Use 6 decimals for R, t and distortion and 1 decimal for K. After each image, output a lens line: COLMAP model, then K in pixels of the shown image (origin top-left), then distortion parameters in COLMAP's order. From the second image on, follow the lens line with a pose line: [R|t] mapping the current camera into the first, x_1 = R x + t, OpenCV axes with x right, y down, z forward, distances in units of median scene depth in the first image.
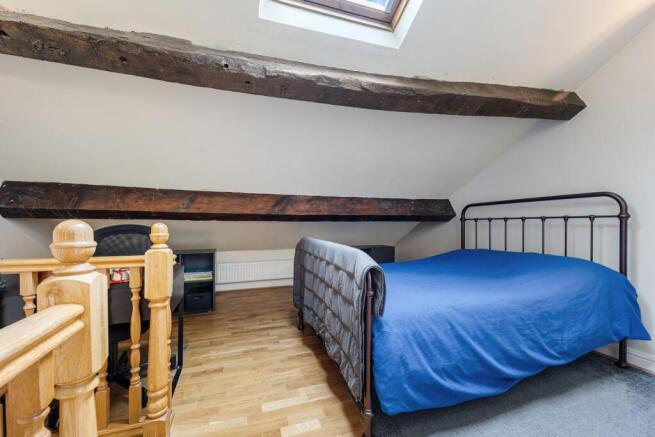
lens RADIAL K [[252.5, 0, 317.8], [0, 252.5, 230.3], [0, 0, 1]] dist [0.036360, -0.011455]
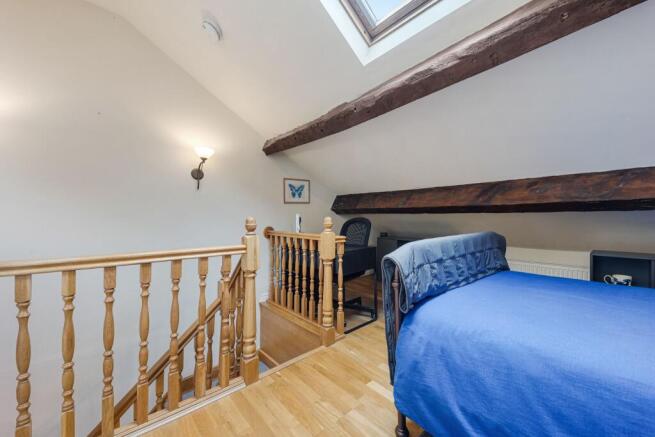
lens RADIAL K [[252.5, 0, 325.1], [0, 252.5, 217.4], [0, 0, 1]] dist [0.036360, -0.011455]
pose [[0.393409, -0.002032, -0.919362, 0.785461], [-0.018149, 0.999786, -0.009976, -0.004054], [0.919185, 0.020610, 0.393287, 0.248674]]
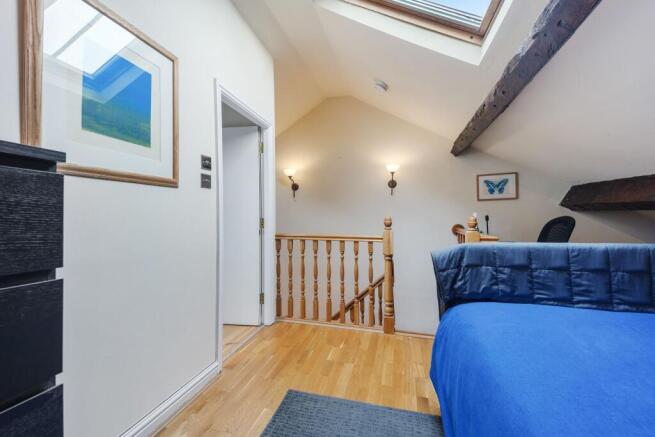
lens RADIAL K [[252.5, 0, 333.1], [0, 252.5, 215.4], [0, 0, 1]] dist [0.036360, -0.011455]
pose [[-0.530545, 0.007331, -0.847625, 1.126449], [-0.014671, 0.999733, 0.017830, -0.039577], [0.847530, 0.021895, -0.530296, 0.905118]]
